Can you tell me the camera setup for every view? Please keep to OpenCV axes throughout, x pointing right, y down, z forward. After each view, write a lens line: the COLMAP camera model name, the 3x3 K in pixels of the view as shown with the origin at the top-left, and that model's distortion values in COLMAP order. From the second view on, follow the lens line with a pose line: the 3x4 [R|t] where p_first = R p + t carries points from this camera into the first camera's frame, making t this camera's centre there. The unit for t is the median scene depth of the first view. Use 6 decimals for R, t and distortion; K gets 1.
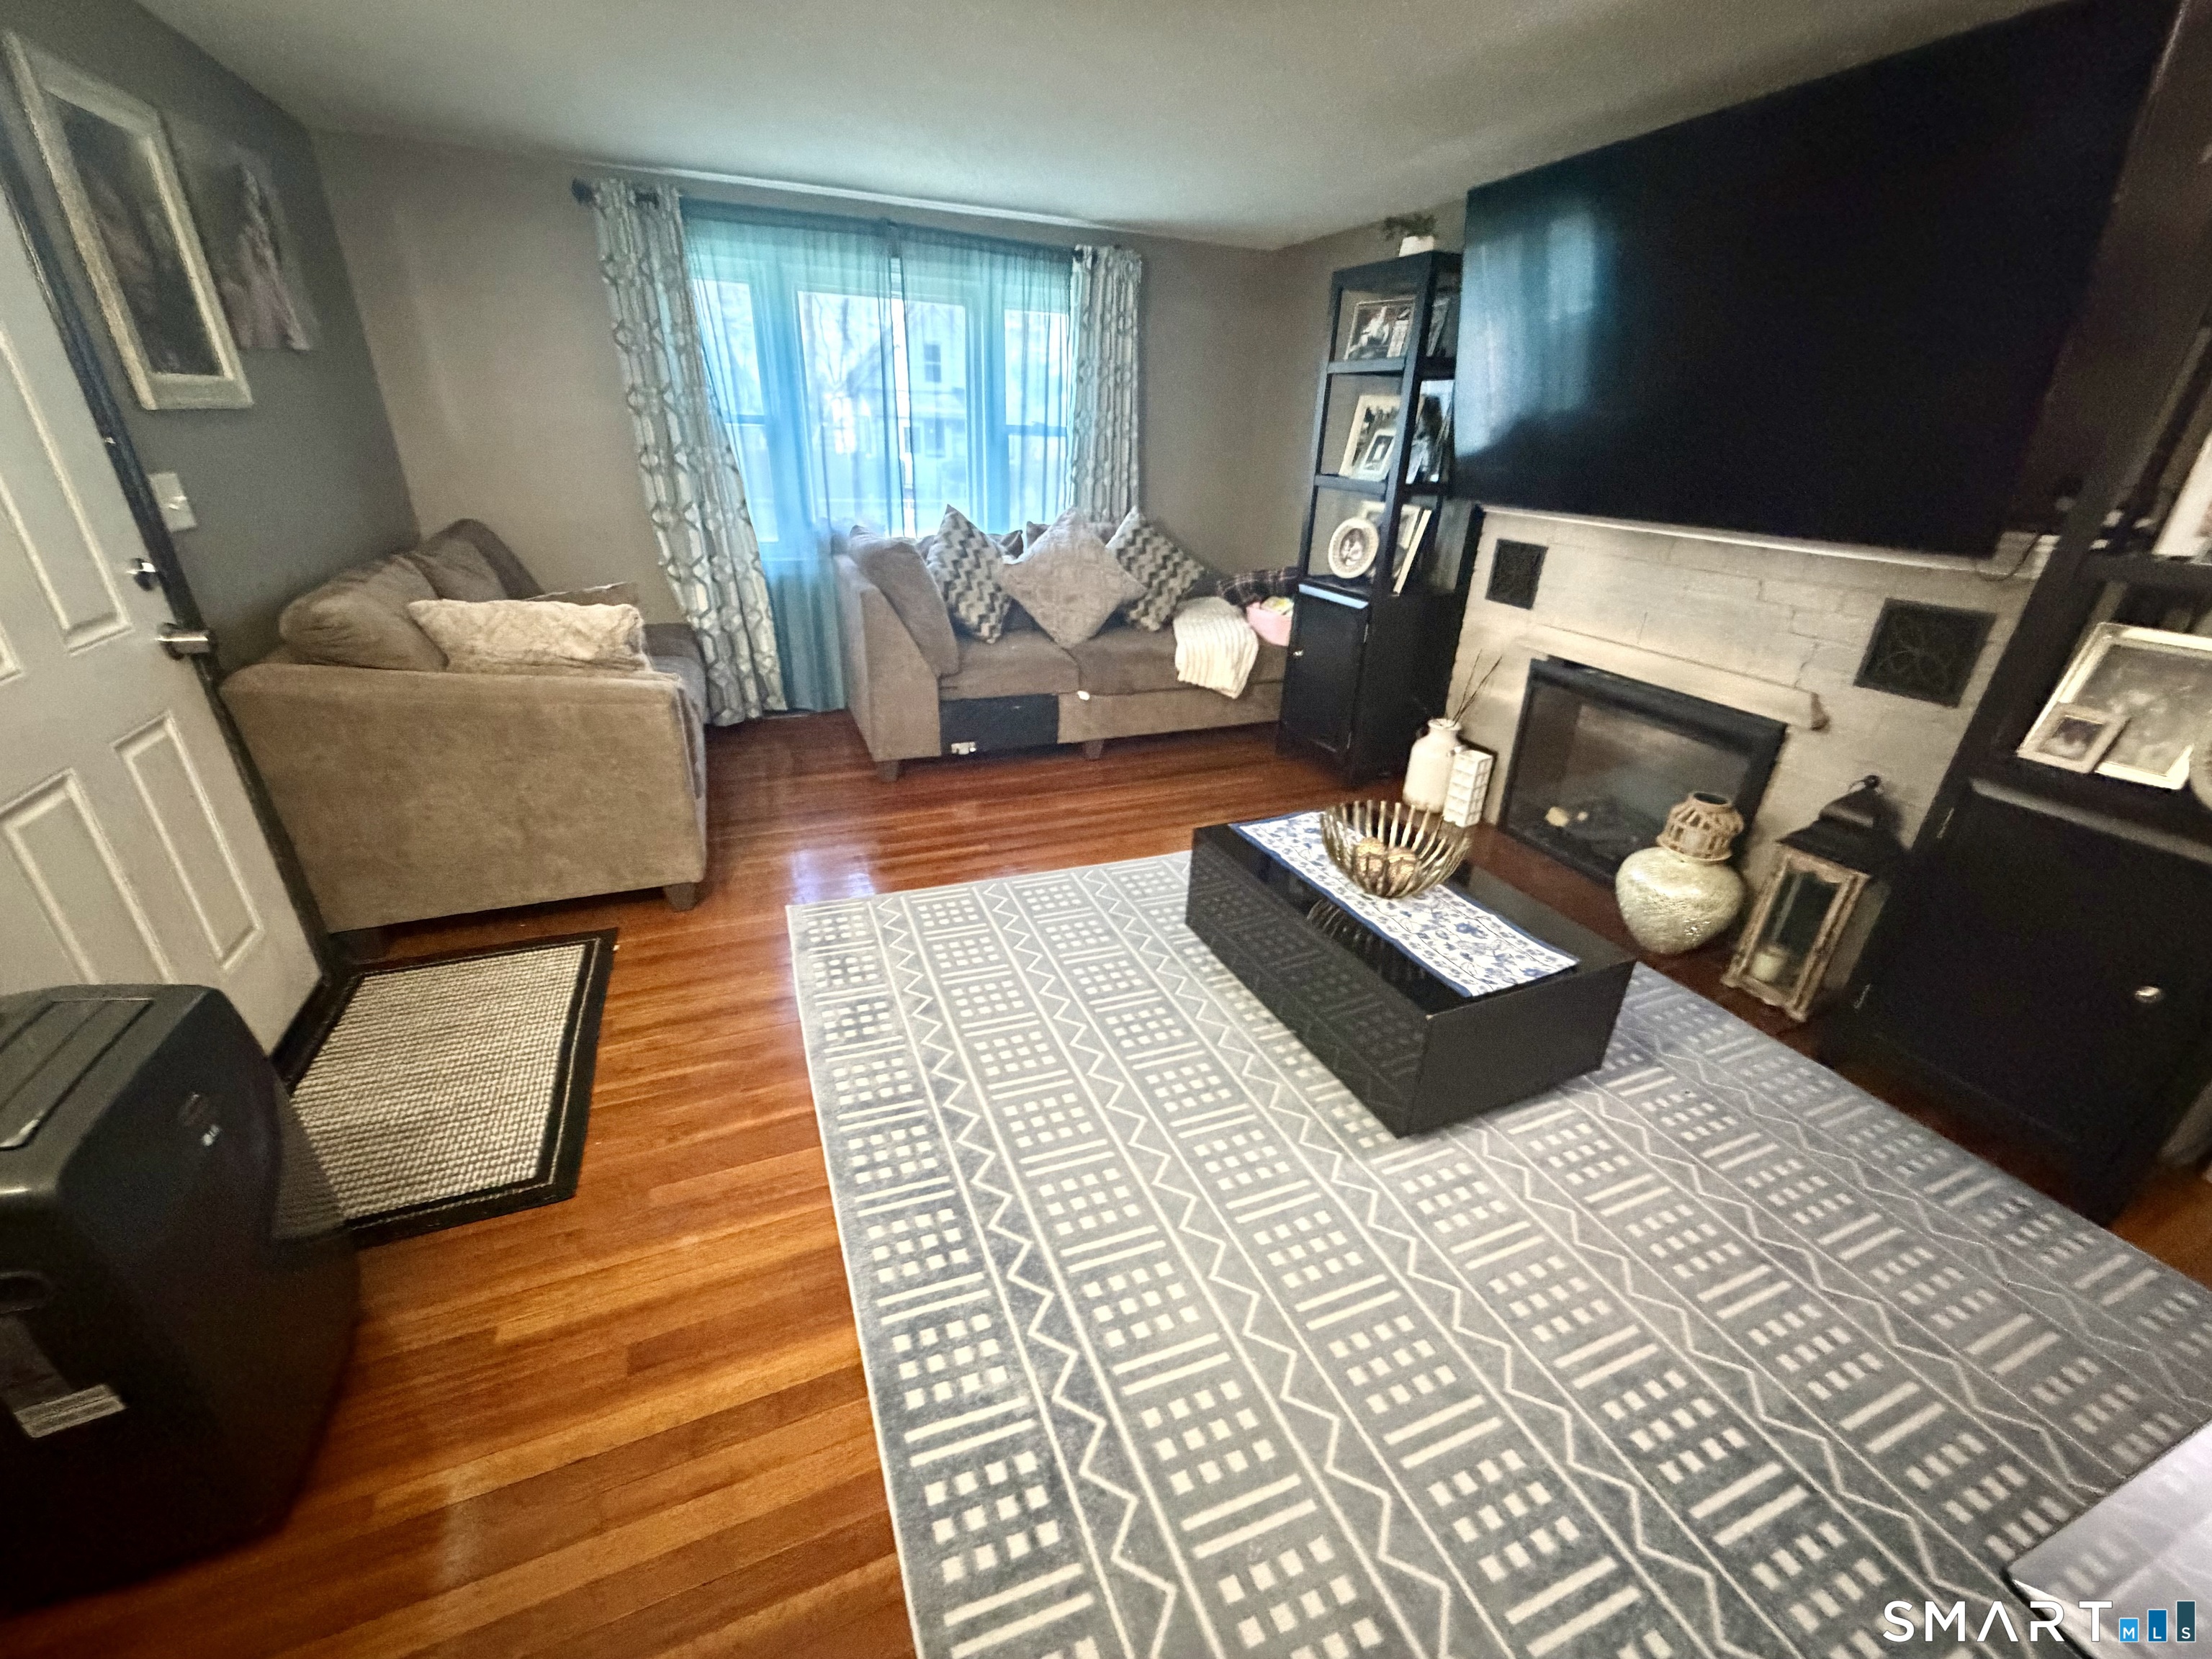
lens RADIAL K [[882.3, 0, 1093.5], [0, 882.3, 825.7], [0, 0, 1]] dist [-0.000525, 0.000334]
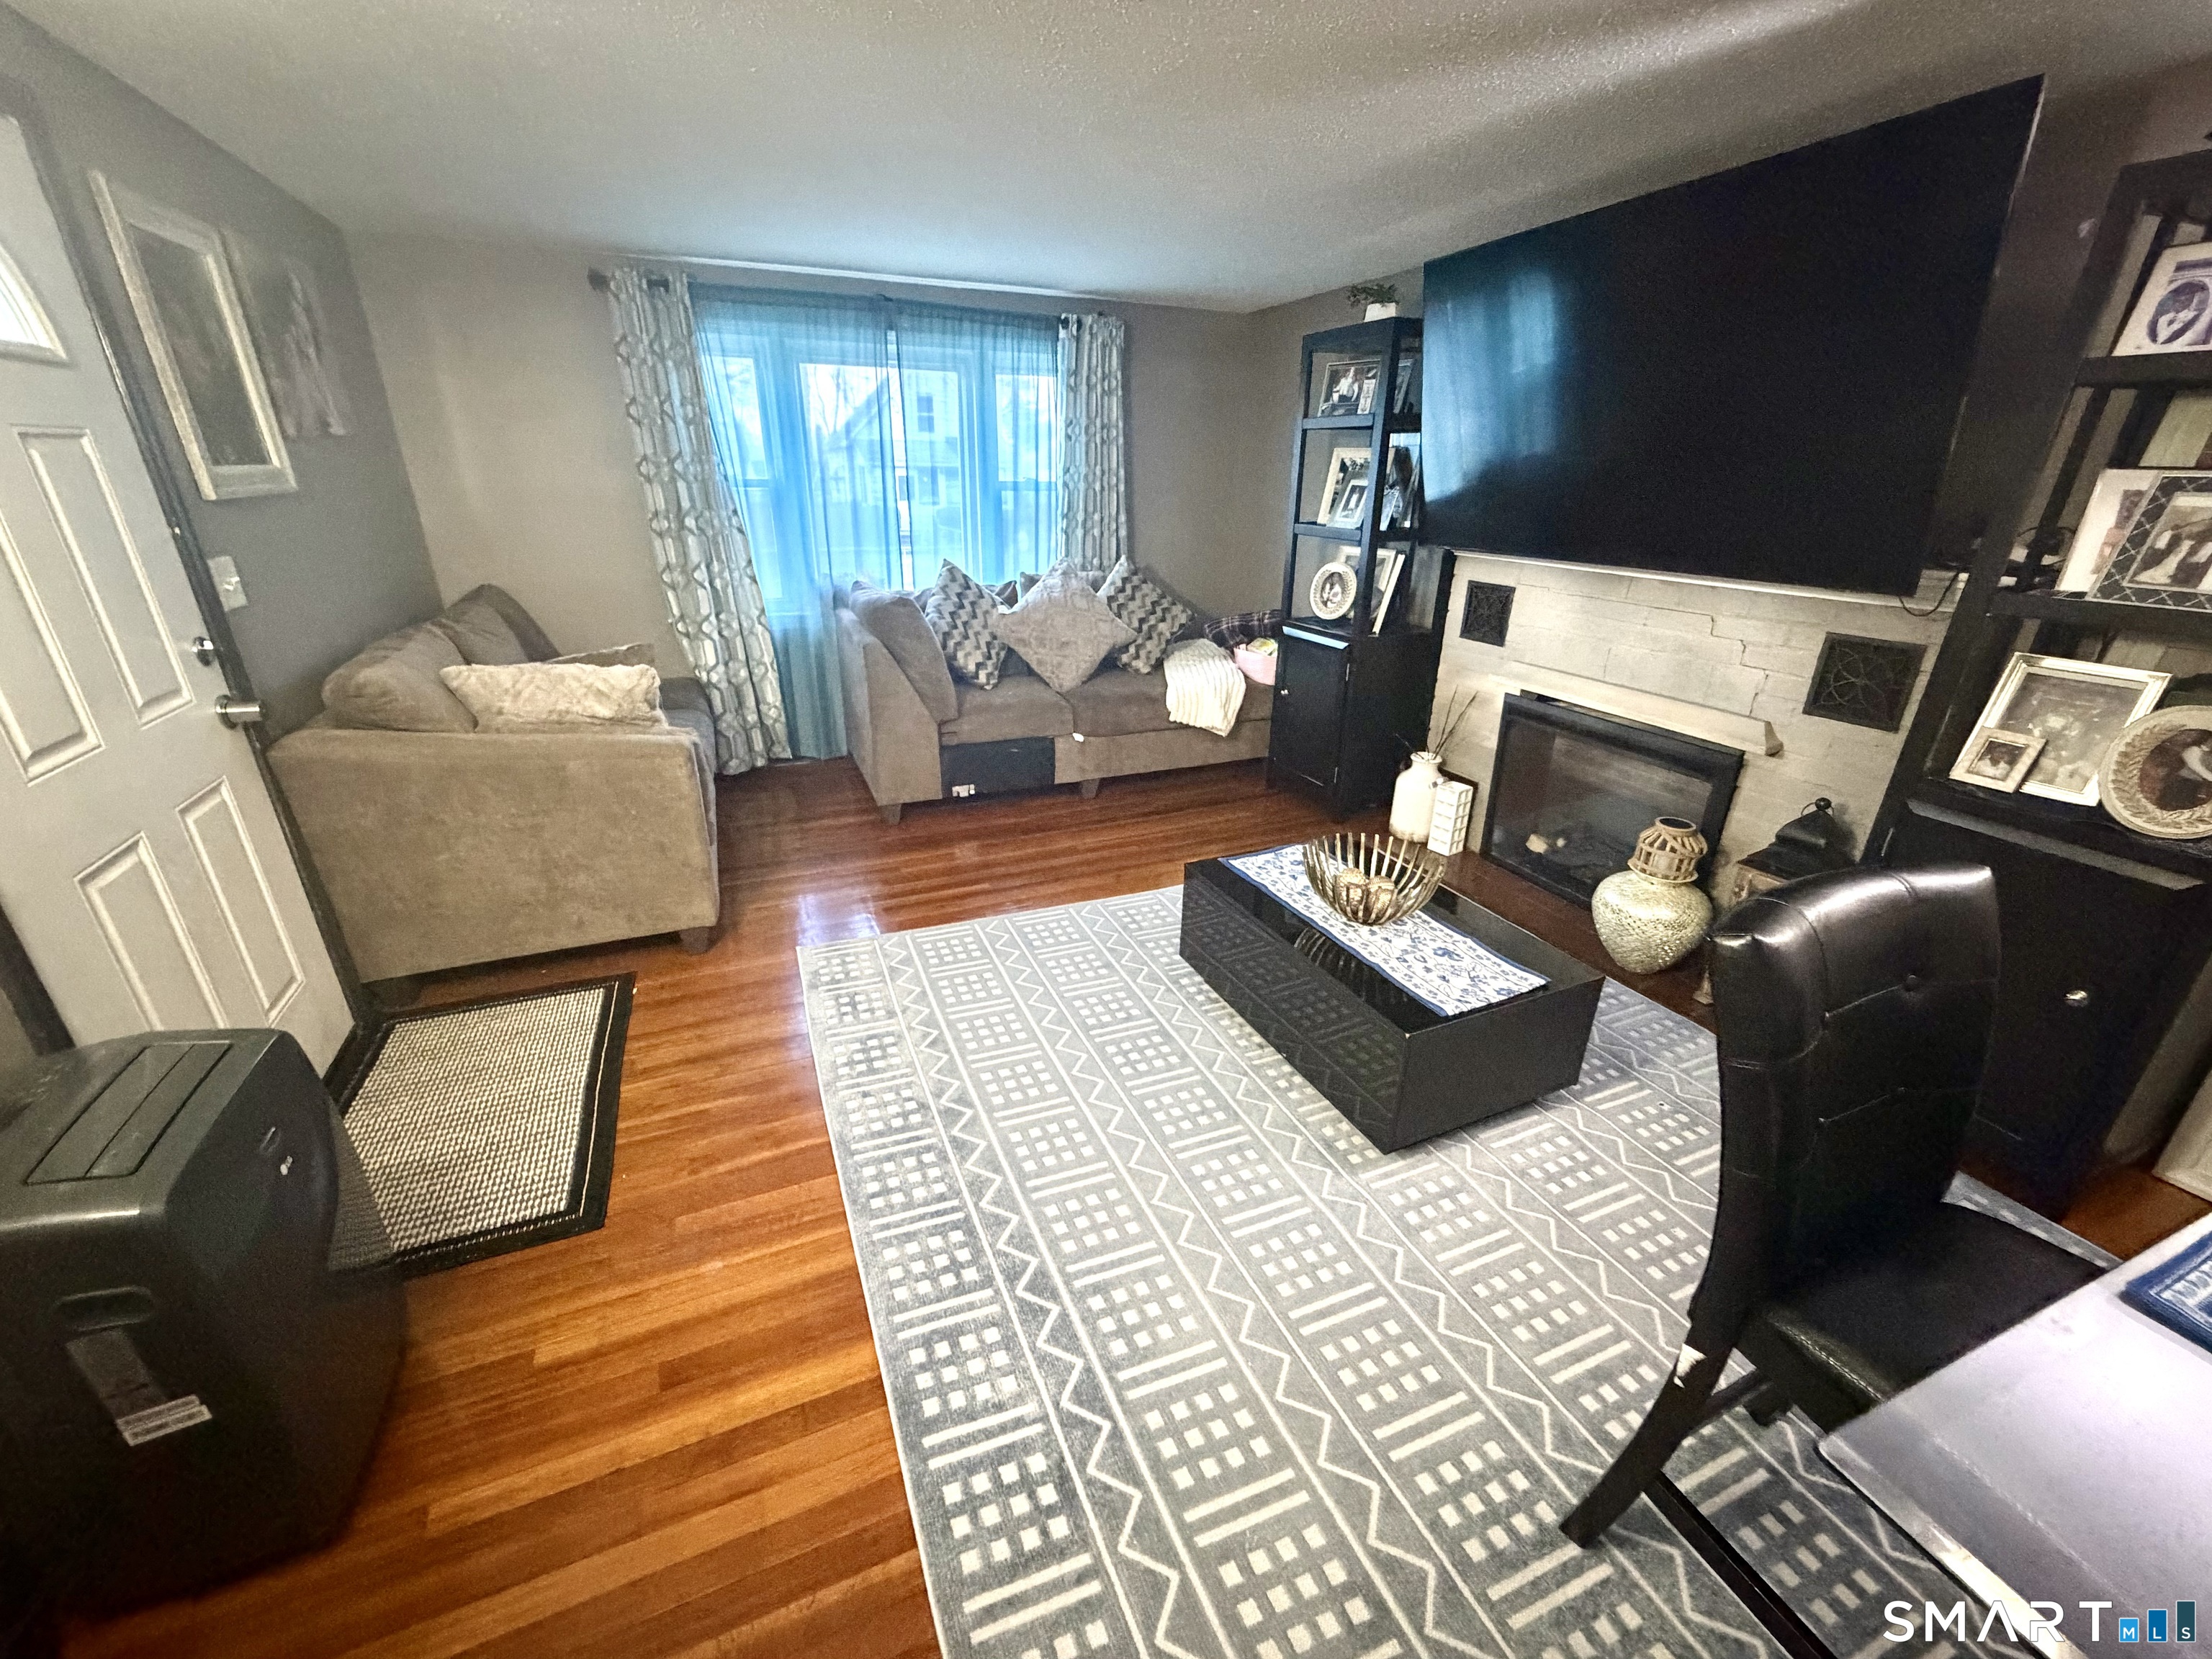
lens RADIAL K [[882.3, 0, 1092.9], [0, 882.3, 824.4], [0, 0, 1]] dist [-0.000525, 0.000334]
pose [[0.999714, -0.023897, 0.000099, 0.004777], [0.023879, 0.998781, -0.043195, -0.000500], [0.000934, 0.043186, 0.999067, -0.048299]]
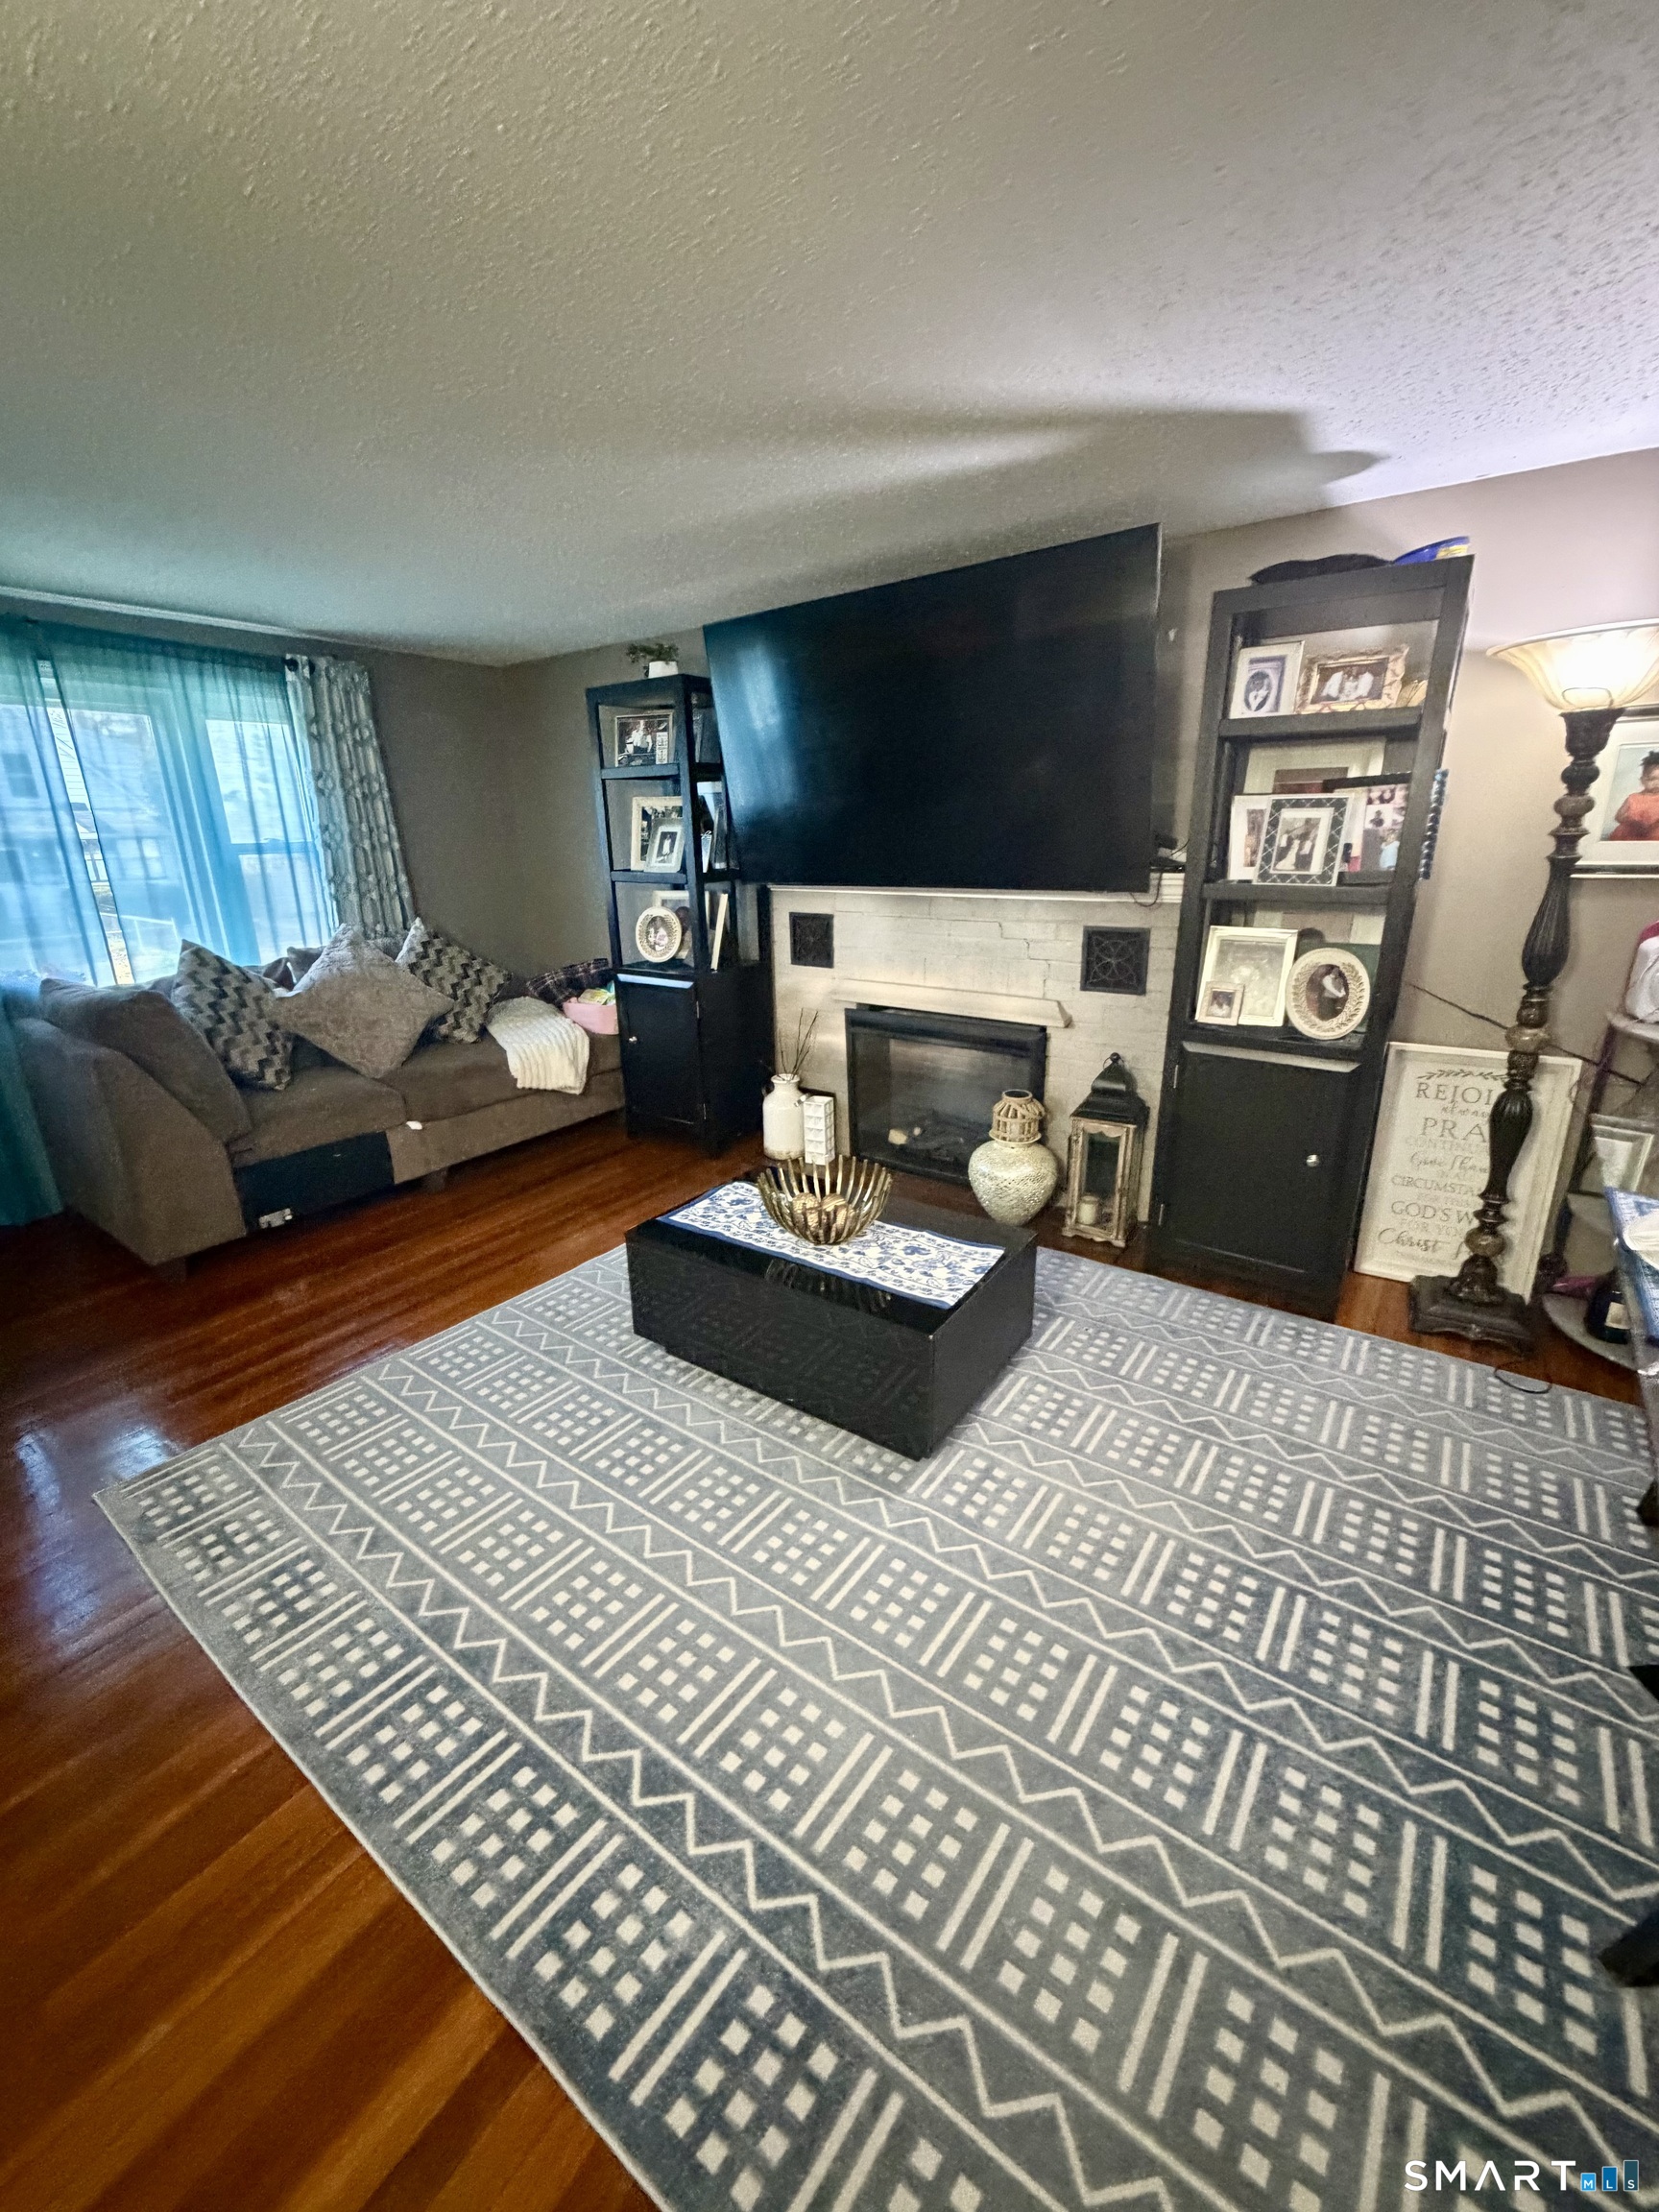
lens RADIAL K [[882.3, 0, 829.5], [0, 882.3, 1091.2], [0, 0, 1]] dist [-0.000525, 0.000334]
pose [[0.849265, -0.200030, 0.488607, -0.128563], [0.260630, 0.963665, -0.058499, -0.029536], [-0.459152, 0.177027, 0.870541, 0.034052]]
